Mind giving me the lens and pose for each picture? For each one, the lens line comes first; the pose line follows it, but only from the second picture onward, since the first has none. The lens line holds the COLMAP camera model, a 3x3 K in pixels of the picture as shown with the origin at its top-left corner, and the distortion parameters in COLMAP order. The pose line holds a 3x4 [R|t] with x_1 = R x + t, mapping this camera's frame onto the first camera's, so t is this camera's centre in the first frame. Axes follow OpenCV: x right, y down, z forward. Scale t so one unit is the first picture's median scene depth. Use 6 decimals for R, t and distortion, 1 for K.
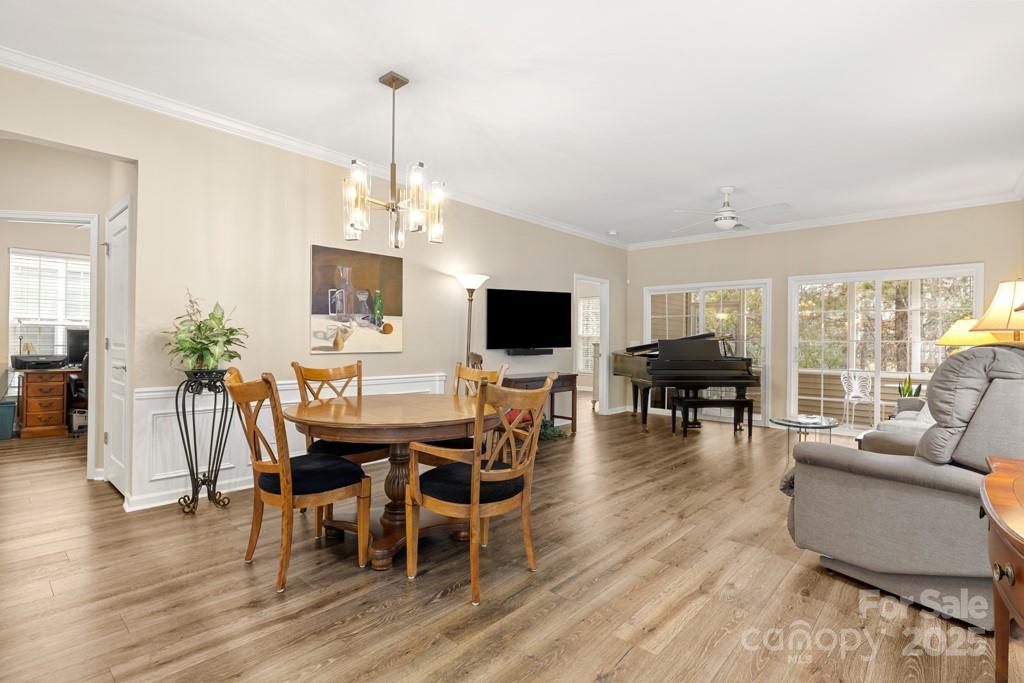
lens RADIAL K [[492.0, 0, 511.8], [0, 492.0, 341.9], [0, 0, 1]] dist [0.002871, 0.000048]
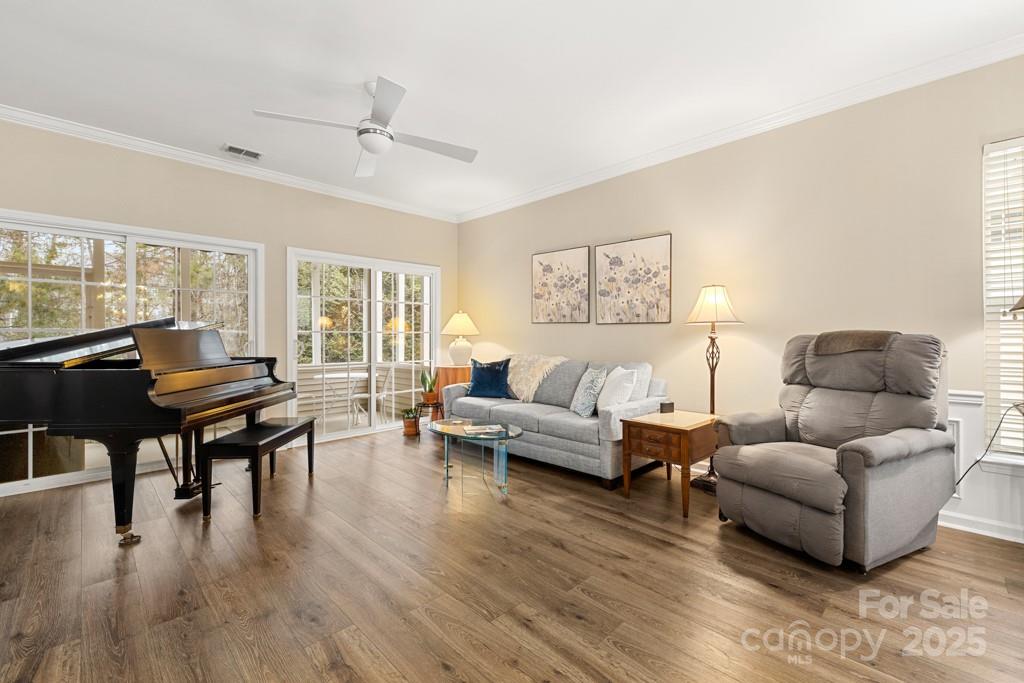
lens RADIAL K [[440.2, 0, 512.5], [0, 440.2, 336.7], [0, 0, 1]] dist [0.004244, 0.000293]
pose [[0.052923, -0.005092, 0.998586, -0.144900], [0.000688, 0.999987, 0.005063, 0.005724], [-0.998598, 0.000419, 0.052925, 1.022655]]
